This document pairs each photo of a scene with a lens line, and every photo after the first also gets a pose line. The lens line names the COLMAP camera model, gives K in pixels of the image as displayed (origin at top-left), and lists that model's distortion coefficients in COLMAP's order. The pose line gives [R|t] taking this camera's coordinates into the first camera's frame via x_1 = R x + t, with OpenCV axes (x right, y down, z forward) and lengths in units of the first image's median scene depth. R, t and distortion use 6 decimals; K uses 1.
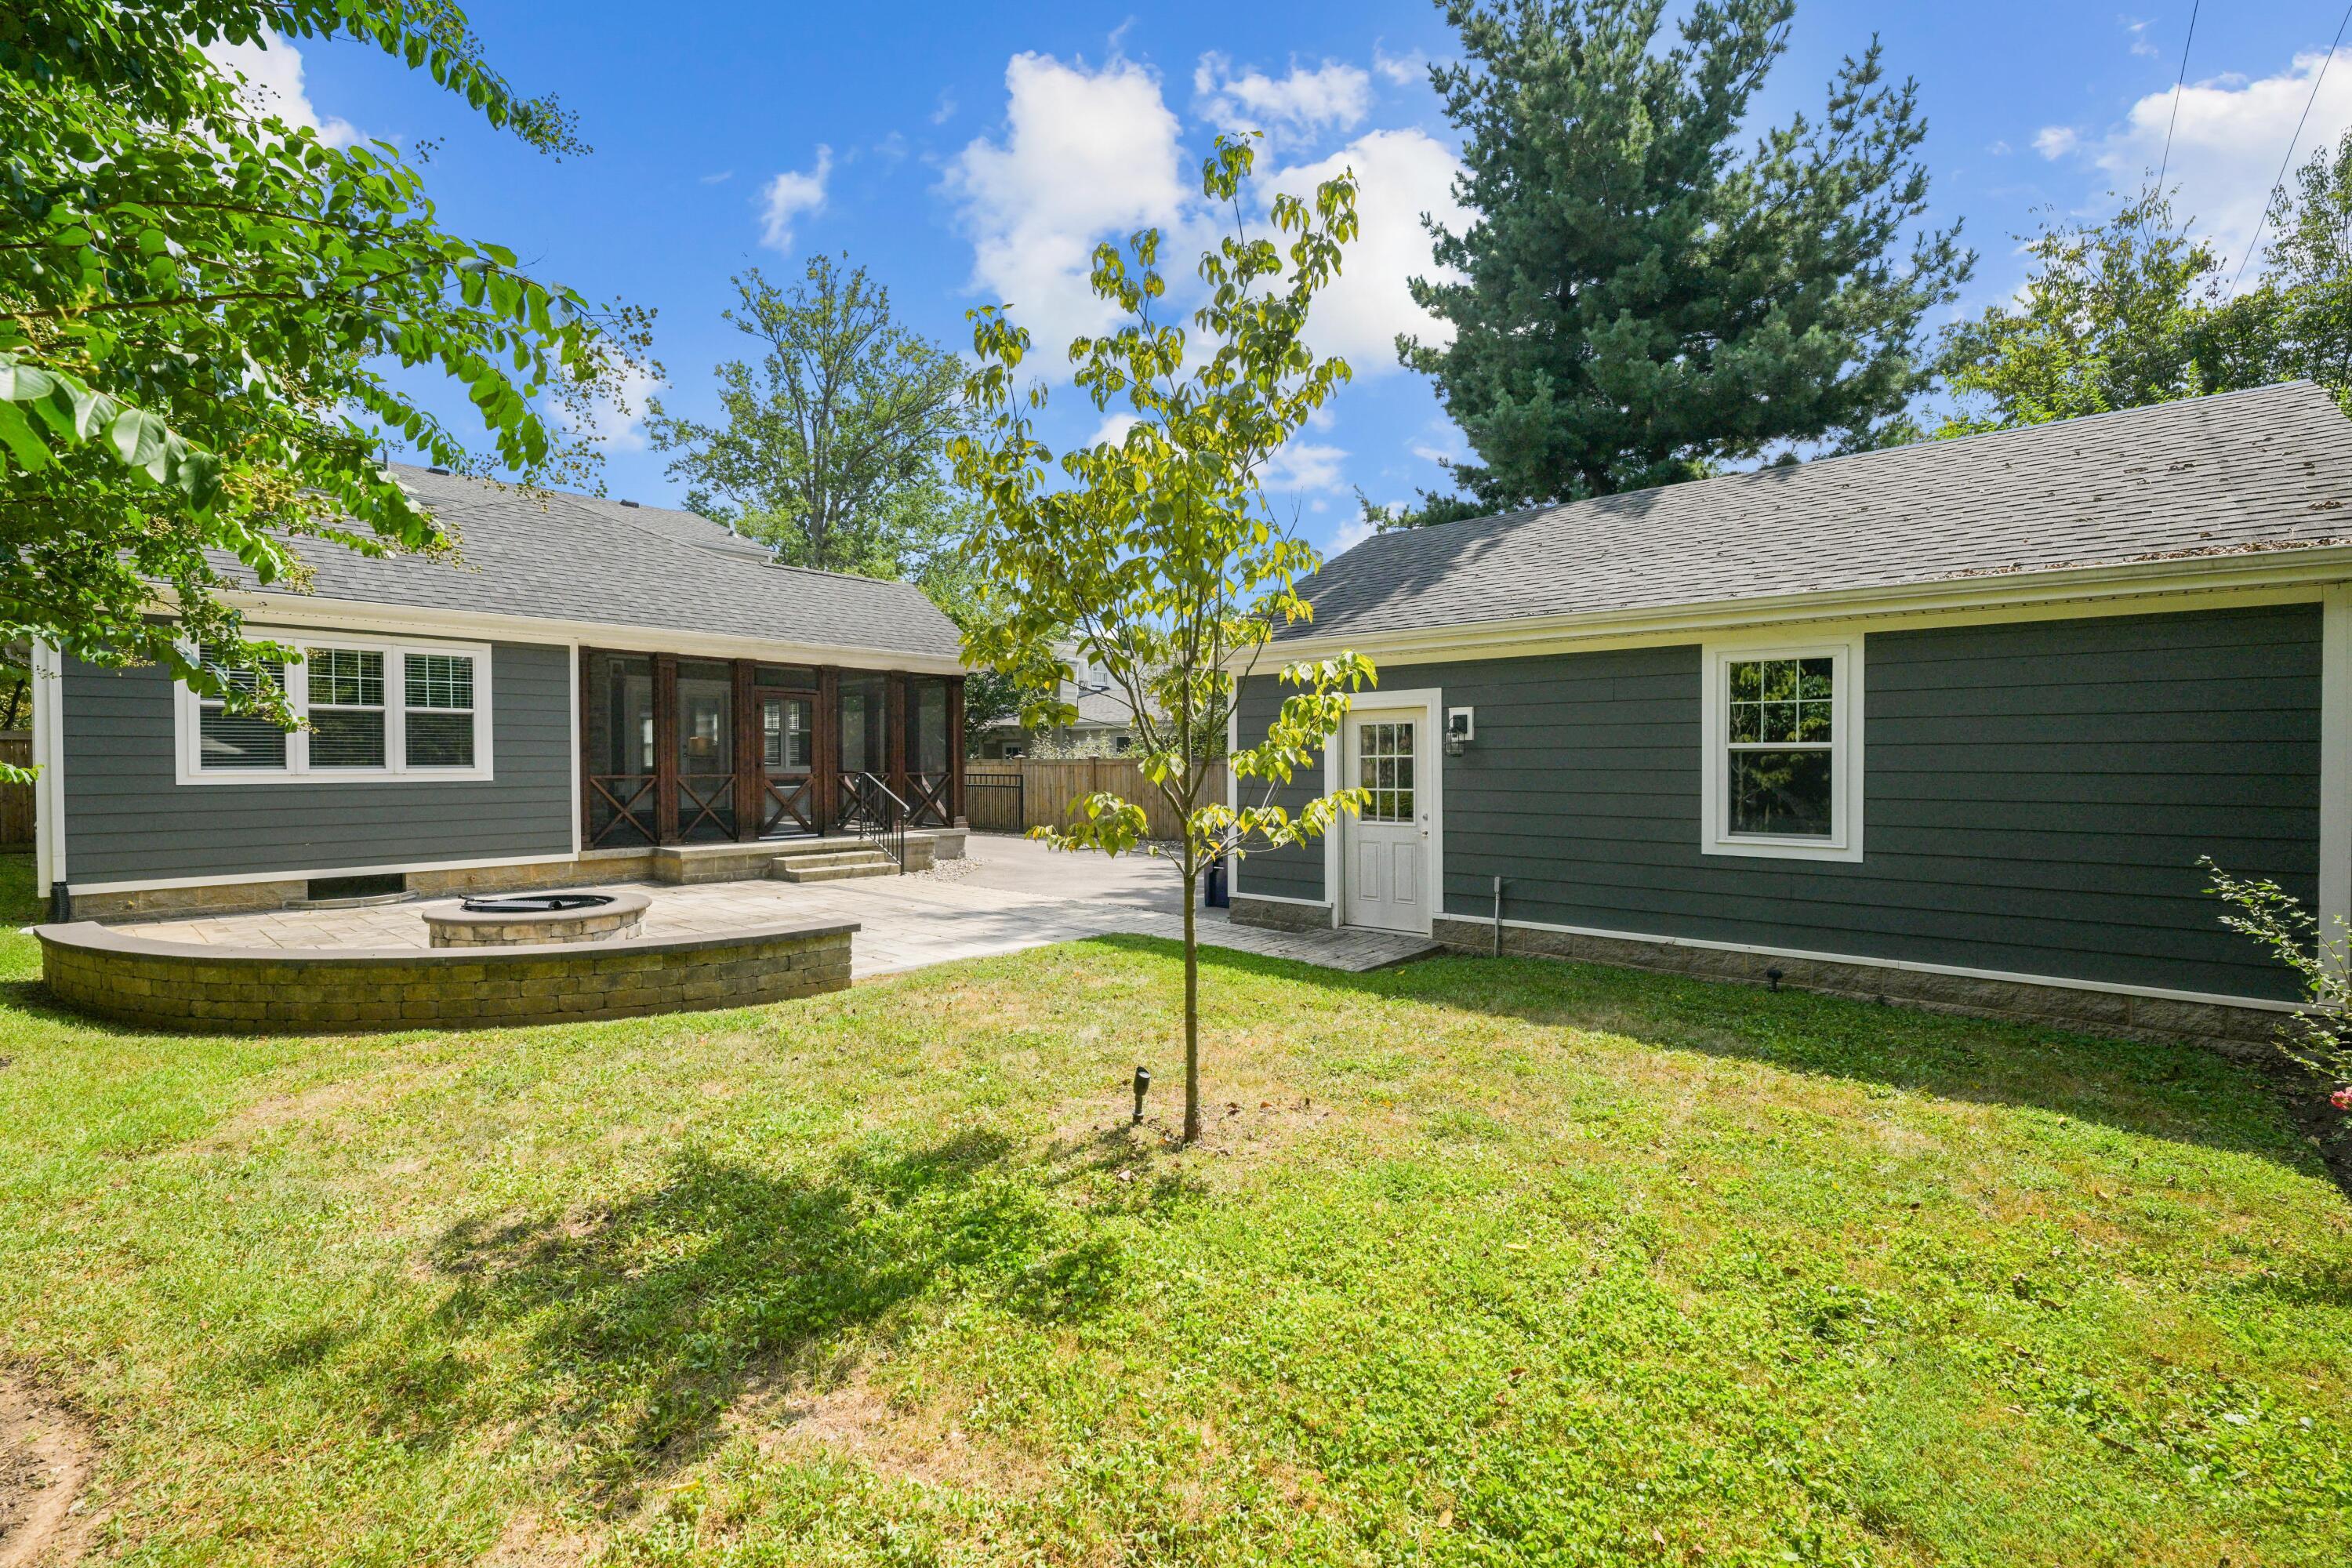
lens RADIAL K [[1022.4, 0, 1180.6], [0, 1022.4, 777.0], [0, 0, 1]] dist [-0.021661, 0.000843]
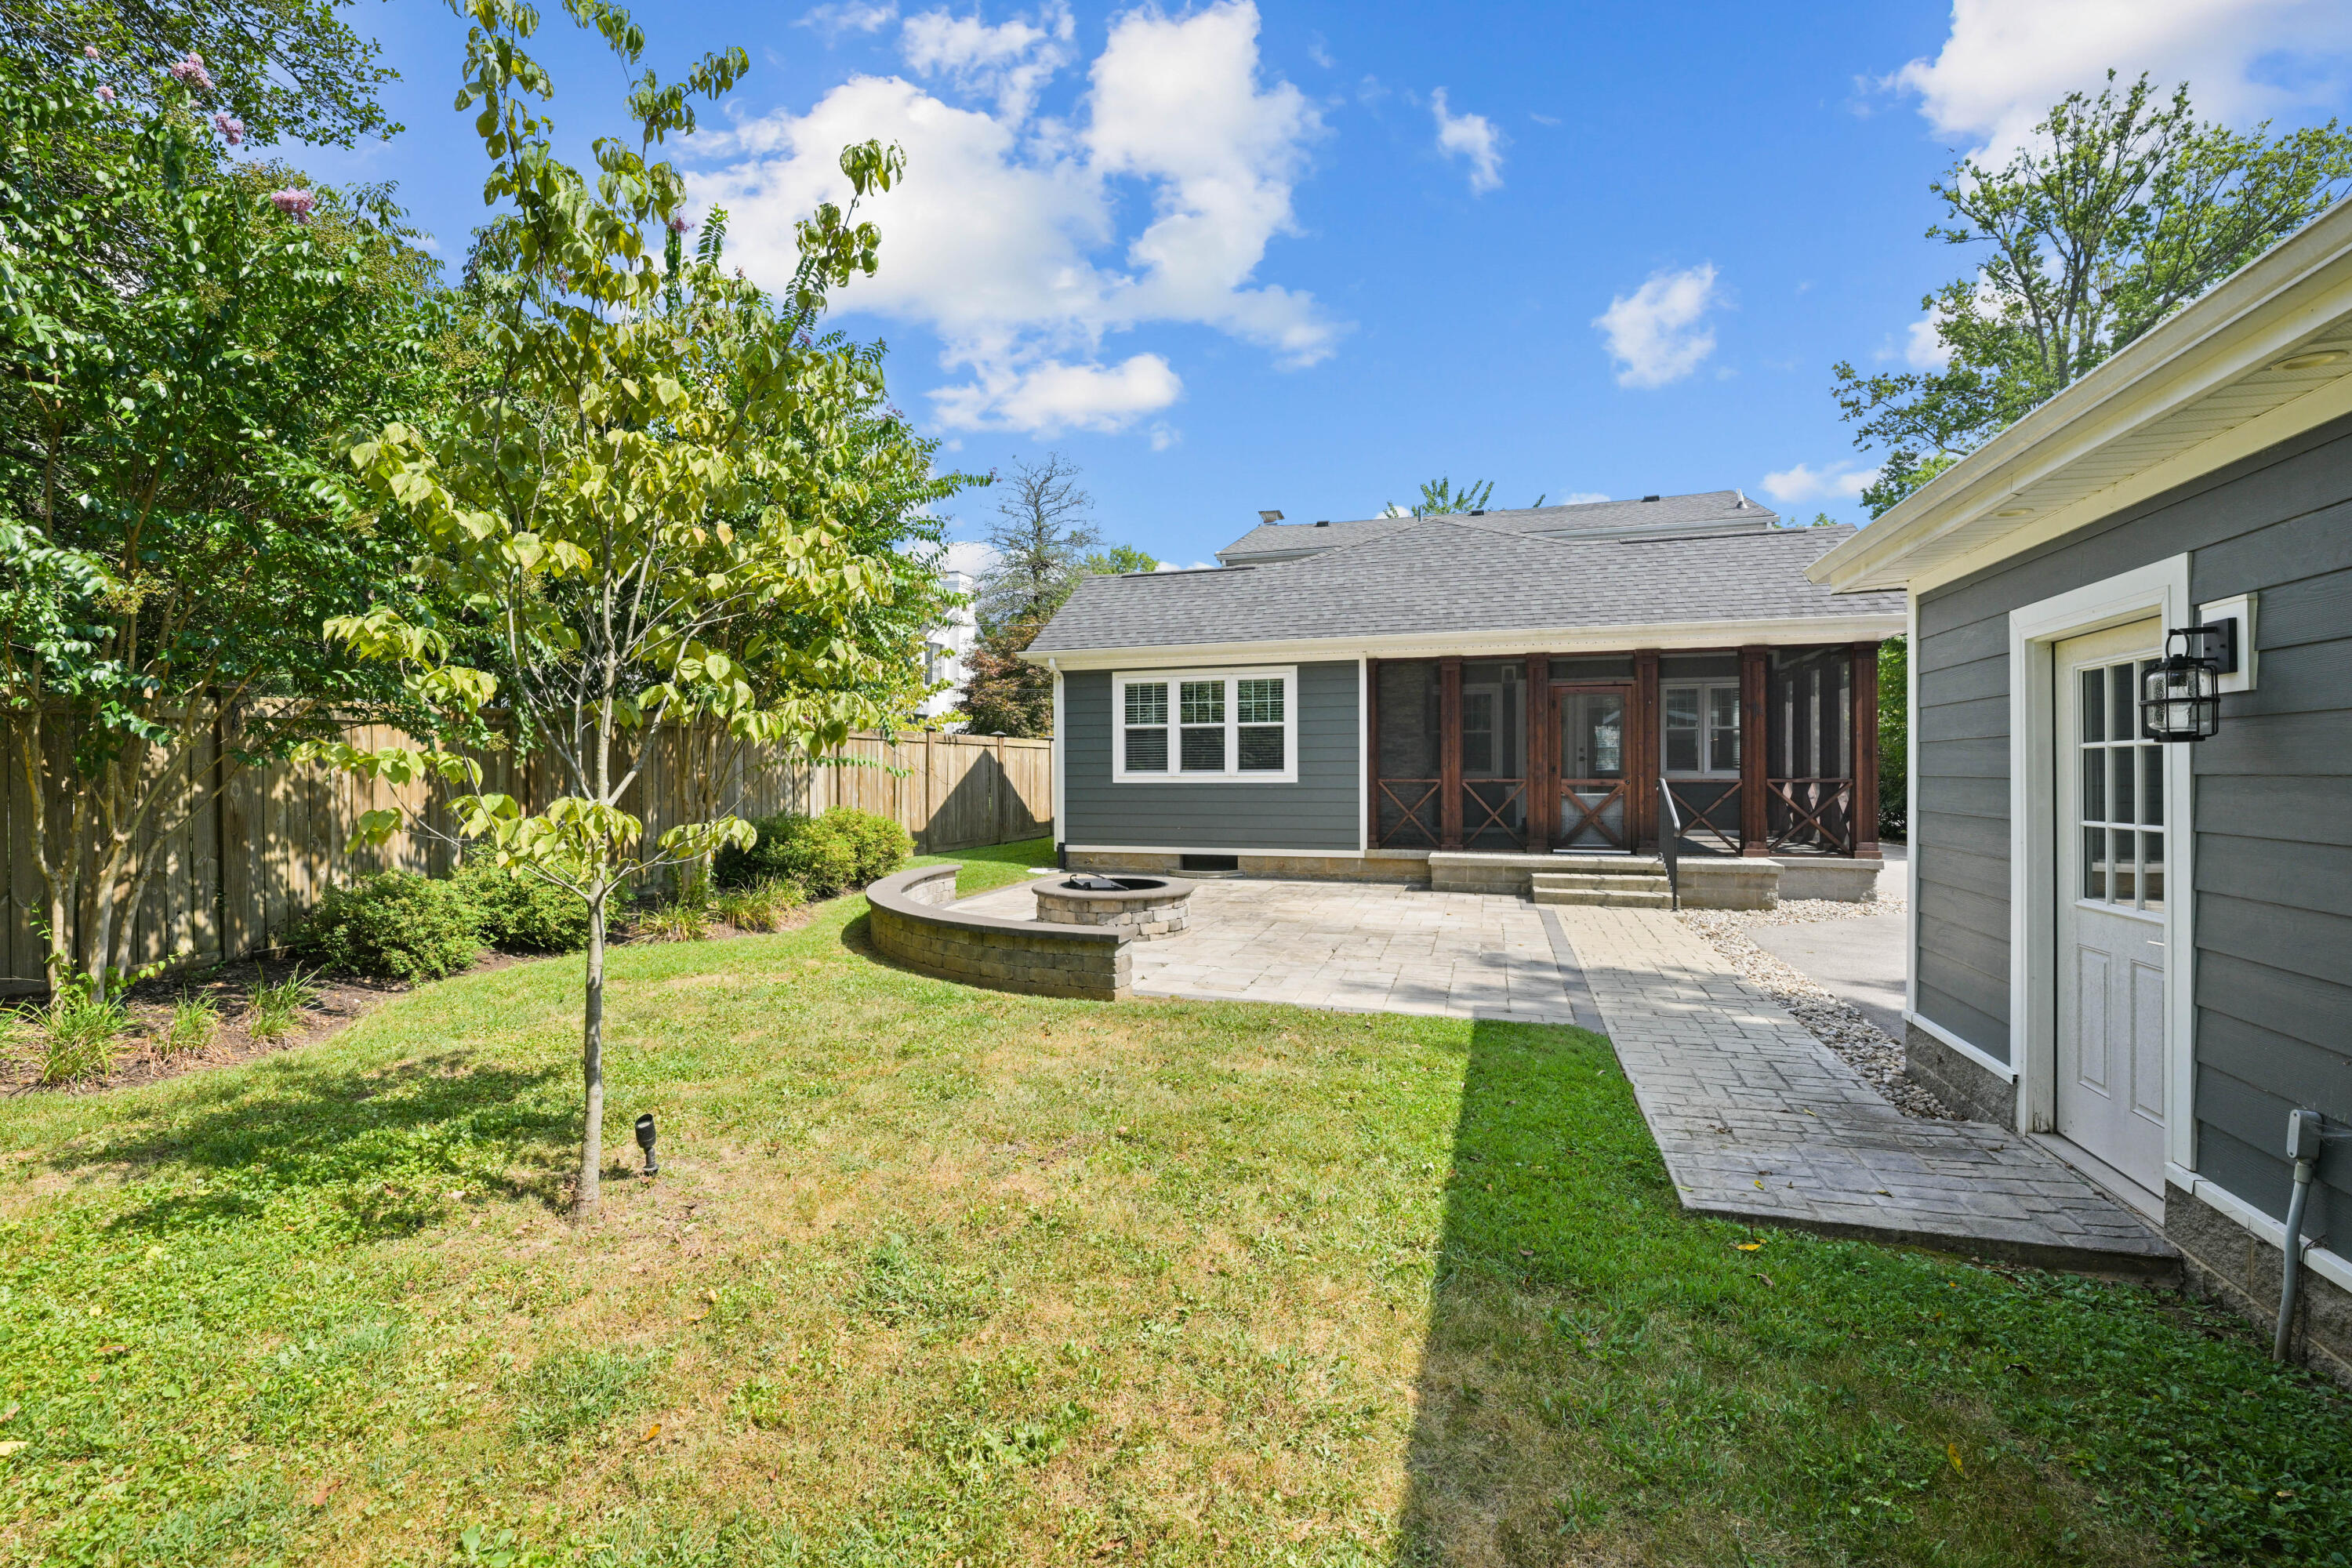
lens RADIAL K [[1022.4, 0, 1155.9], [0, 1022.4, 782.5], [0, 0, 1]] dist [-0.021661, 0.000843]
pose [[0.375672, 0.009985, -0.926699, 0.330995], [-0.010332, 0.999925, 0.006585, -0.002575], [0.926695, 0.007100, 0.375747, 0.388723]]
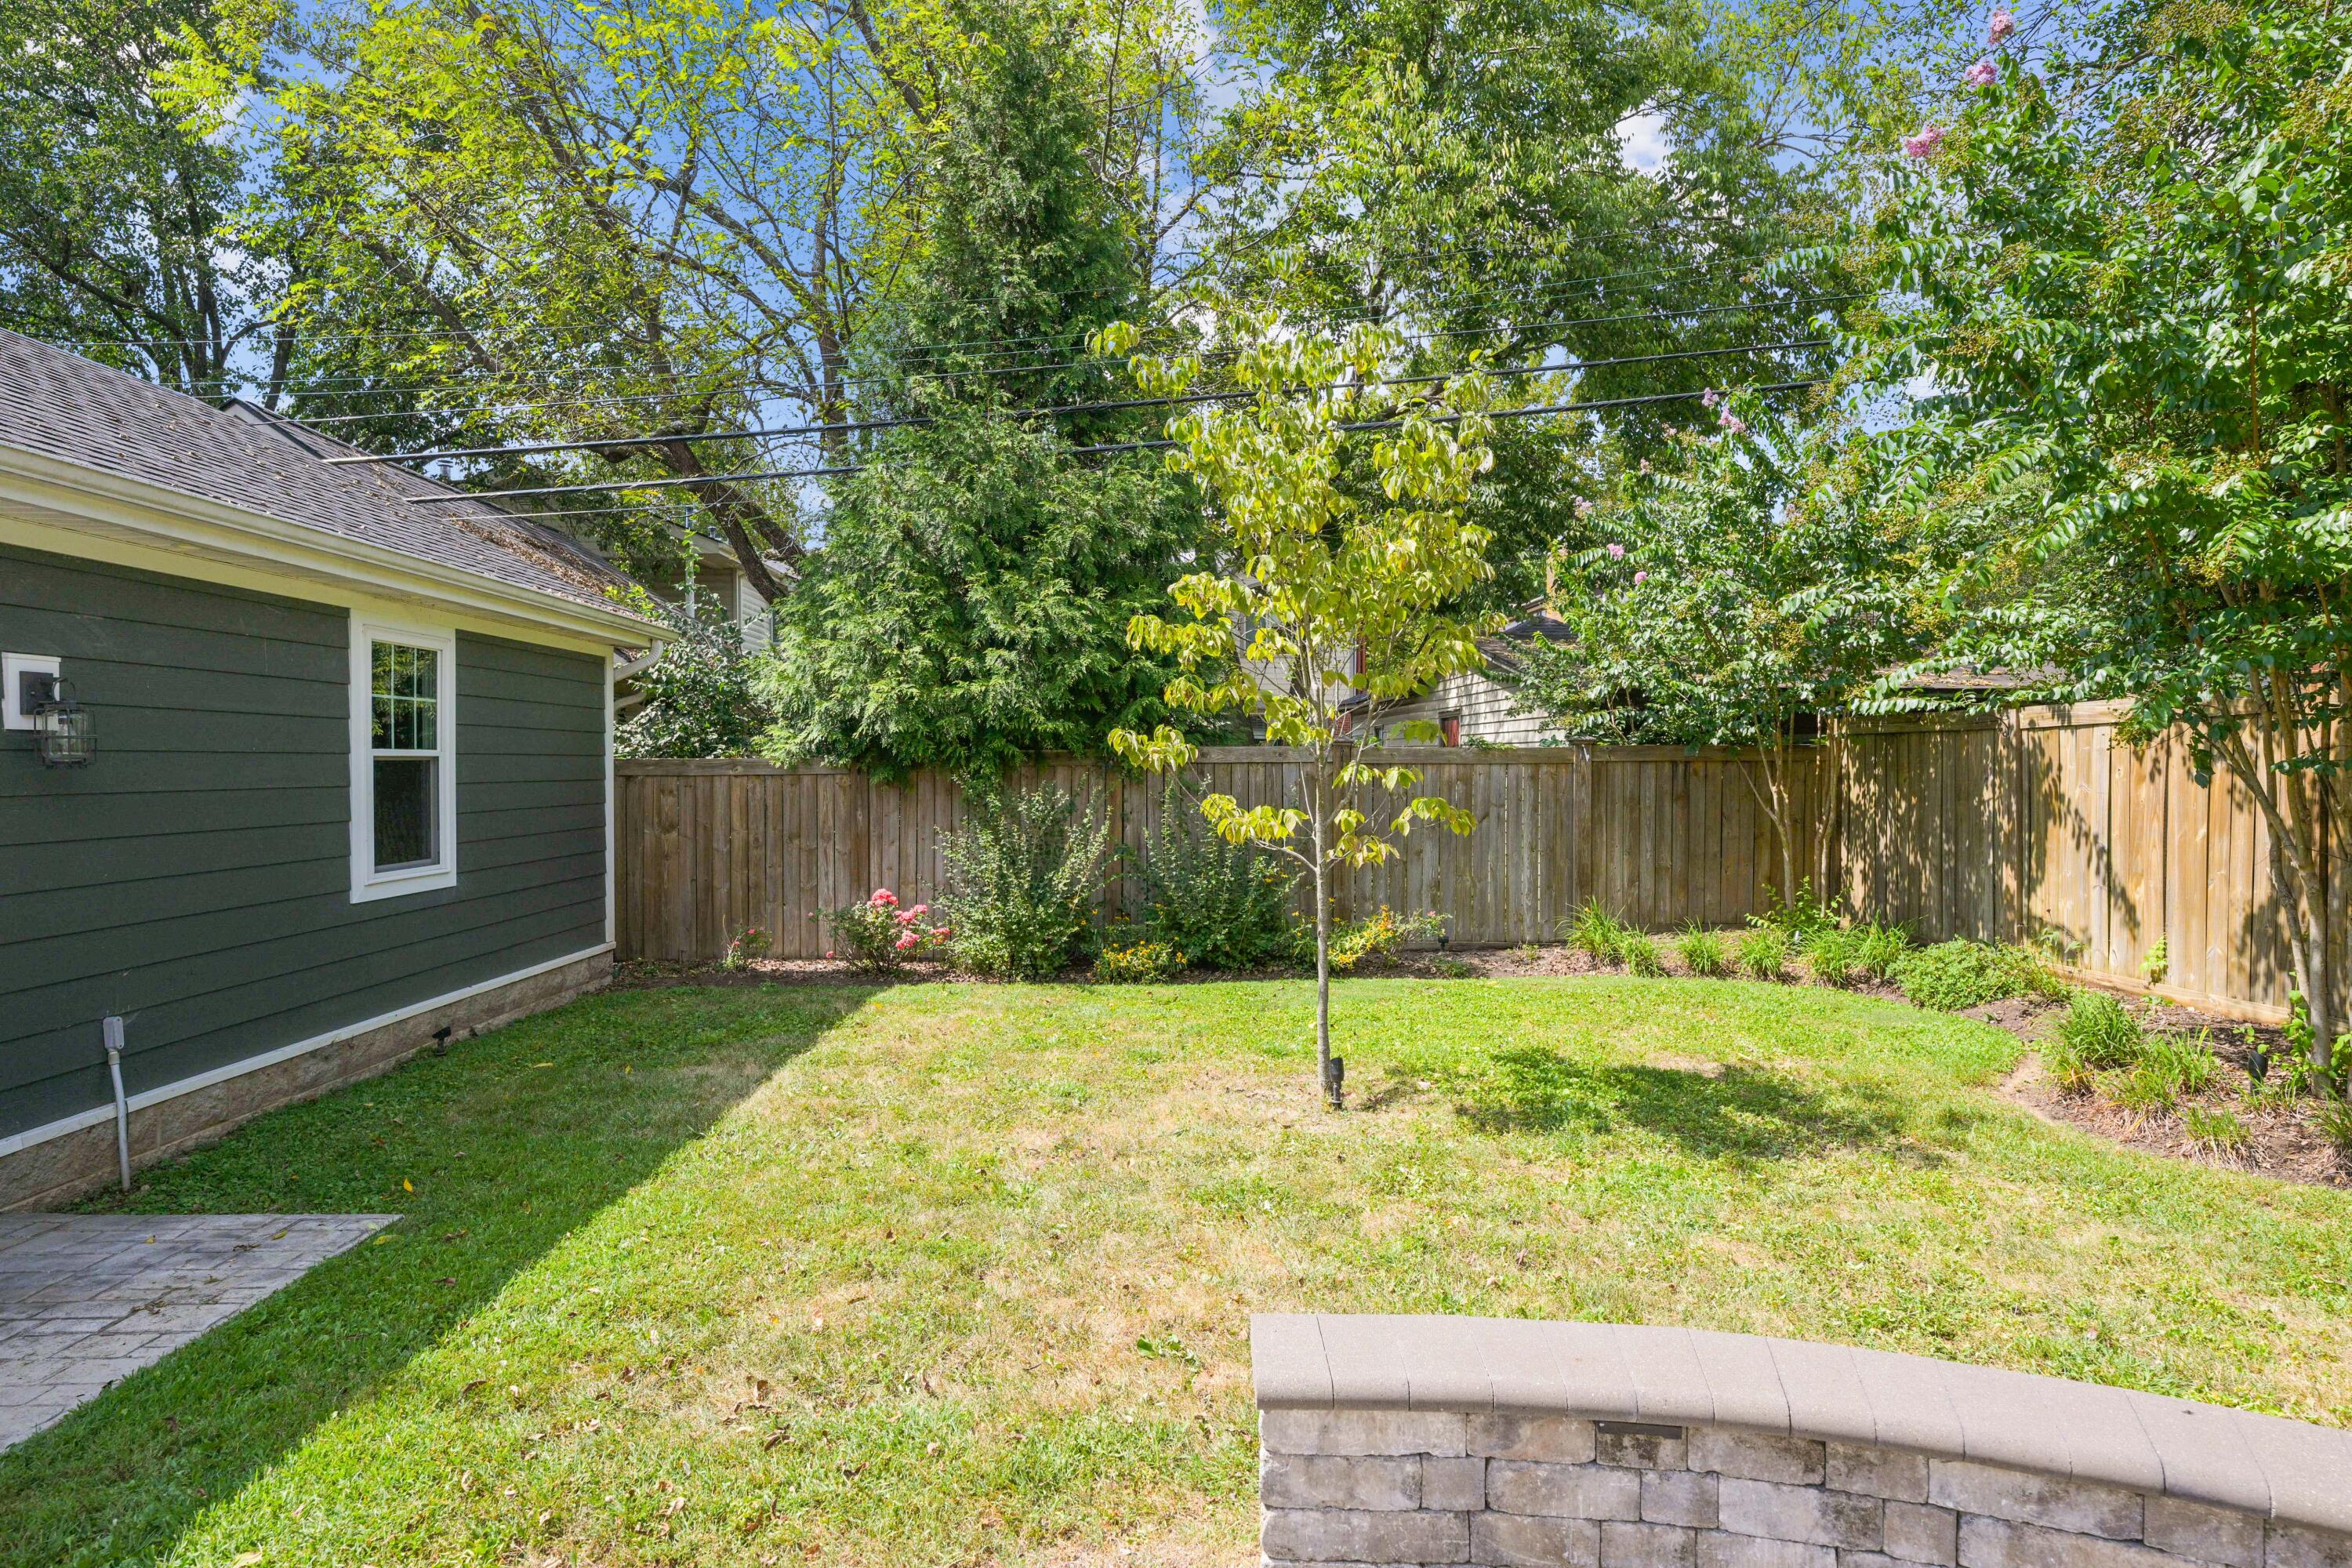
lens RADIAL K [[1295.9, 0, 1184.5], [0, 1295.9, 778.3], [0, 0, 1]] dist [0.002426, 0.000019]
pose [[-0.668717, -0.013212, 0.743400, -0.341674], [0.002522, 0.999796, 0.020037, -0.018038], [-0.743513, 0.015274, -0.668547, 0.734022]]
